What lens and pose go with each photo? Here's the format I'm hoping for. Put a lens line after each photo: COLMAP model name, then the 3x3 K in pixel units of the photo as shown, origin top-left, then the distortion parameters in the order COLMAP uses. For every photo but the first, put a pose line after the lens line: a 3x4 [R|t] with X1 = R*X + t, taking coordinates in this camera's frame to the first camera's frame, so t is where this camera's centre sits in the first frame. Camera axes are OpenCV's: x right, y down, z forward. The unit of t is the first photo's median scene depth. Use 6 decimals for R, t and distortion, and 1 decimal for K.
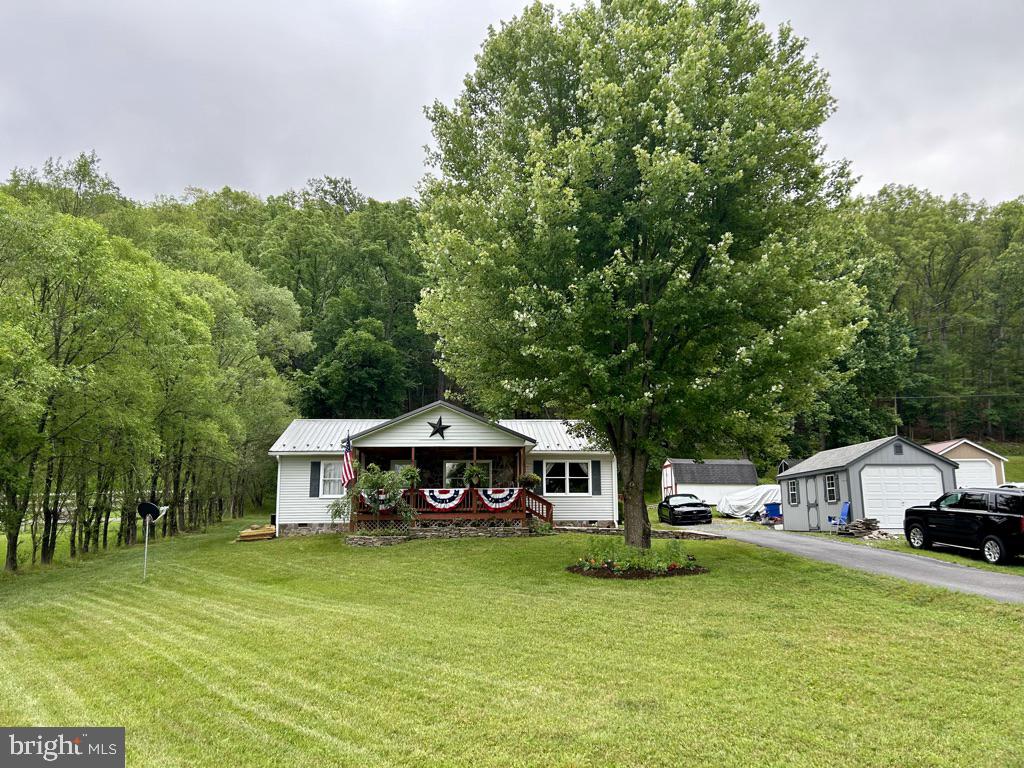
lens RADIAL K [[774.5, 0, 512.0], [0, 774.5, 384.0], [0, 0, 1]] dist [0.032637, -0.005427]
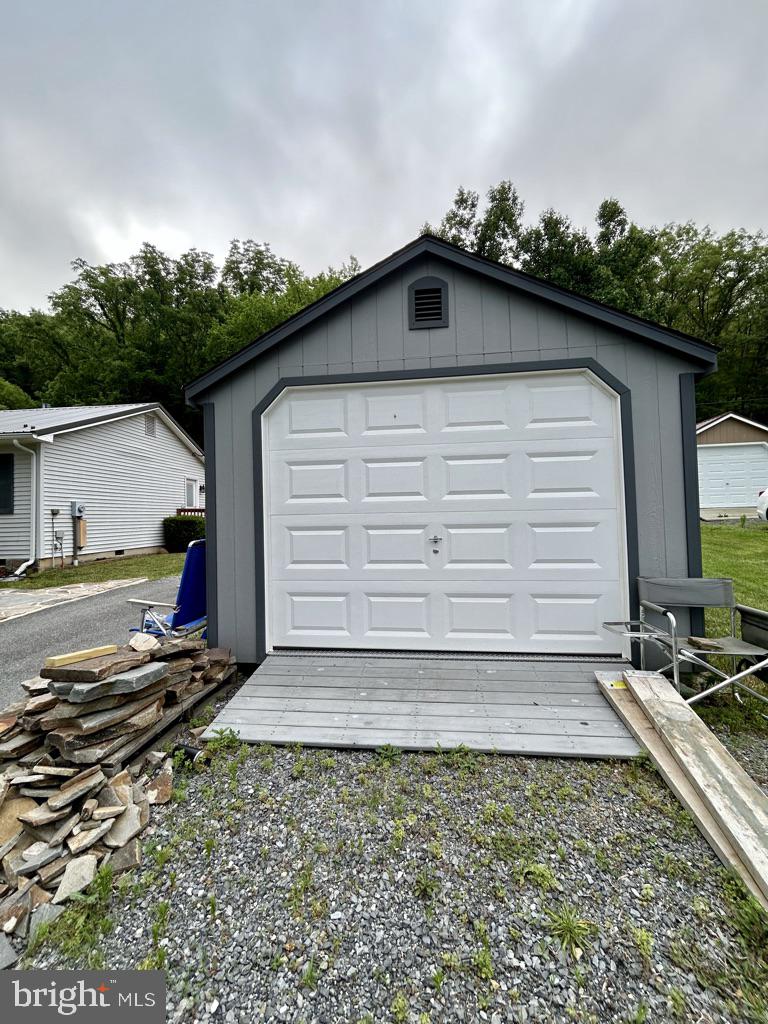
lens RADIAL K [[415.4, 0, 384.0], [0, 415.4, 512.0], [0, 0, 1]] dist [-0.000214, 0.000364]
pose [[0.987081, -0.016471, -0.159375, 0.501823], [0.042017, 0.986500, 0.158280, 0.123033], [0.154617, -0.162931, 0.974447, 0.873475]]
